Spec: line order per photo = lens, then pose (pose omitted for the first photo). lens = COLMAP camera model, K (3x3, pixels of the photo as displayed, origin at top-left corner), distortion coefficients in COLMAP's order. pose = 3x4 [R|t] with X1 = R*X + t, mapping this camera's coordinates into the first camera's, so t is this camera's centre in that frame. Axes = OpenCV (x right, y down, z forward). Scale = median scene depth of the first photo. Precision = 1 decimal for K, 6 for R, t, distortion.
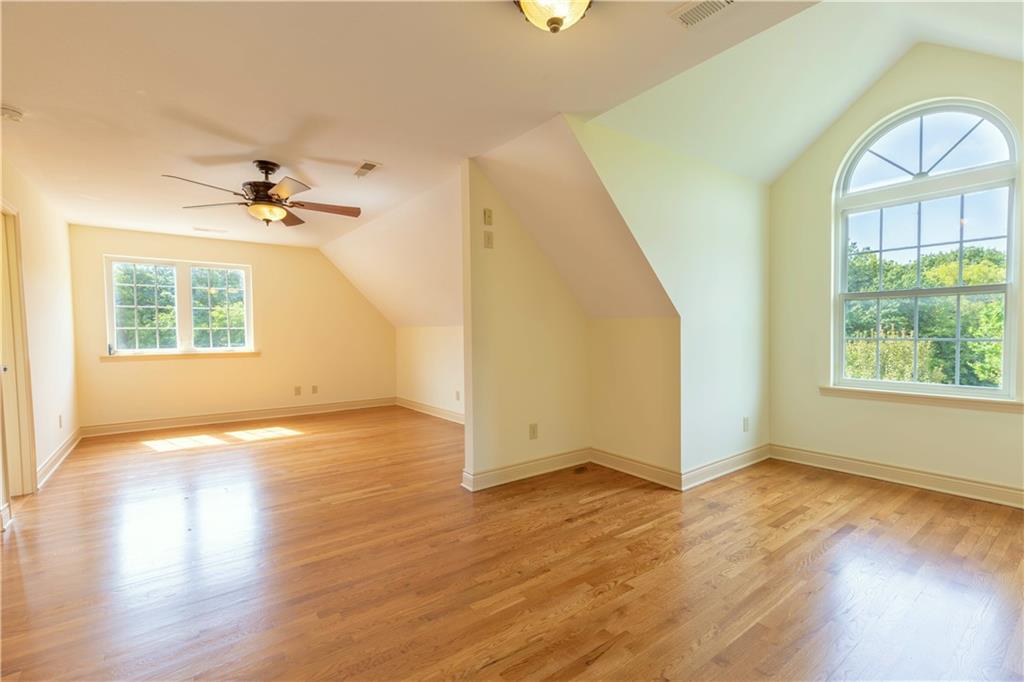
lens RADIAL K [[464.4, 0, 515.5], [0, 464.4, 347.0], [0, 0, 1]] dist [0.000840, 0.000547]
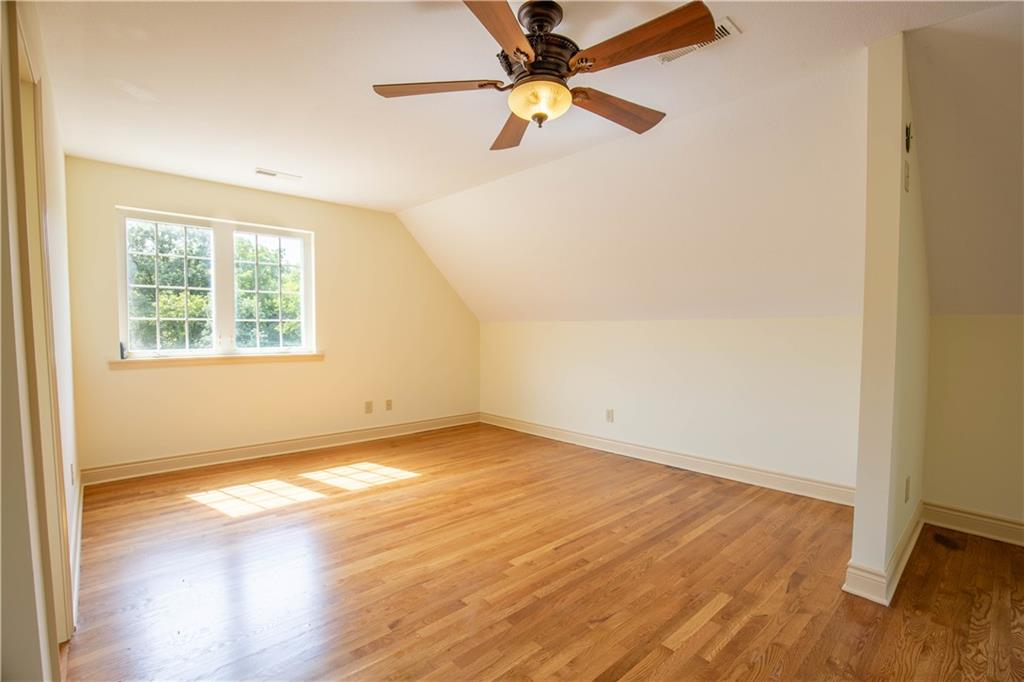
lens RADIAL K [[464.4, 0, 510.4], [0, 464.4, 334.5], [0, 0, 1]] dist [0.000840, 0.000547]
pose [[0.995164, 0.010193, 0.097692, -0.382192], [-0.007608, 0.999612, -0.026792, -0.002799], [-0.097927, 0.025919, 0.994856, 0.290230]]
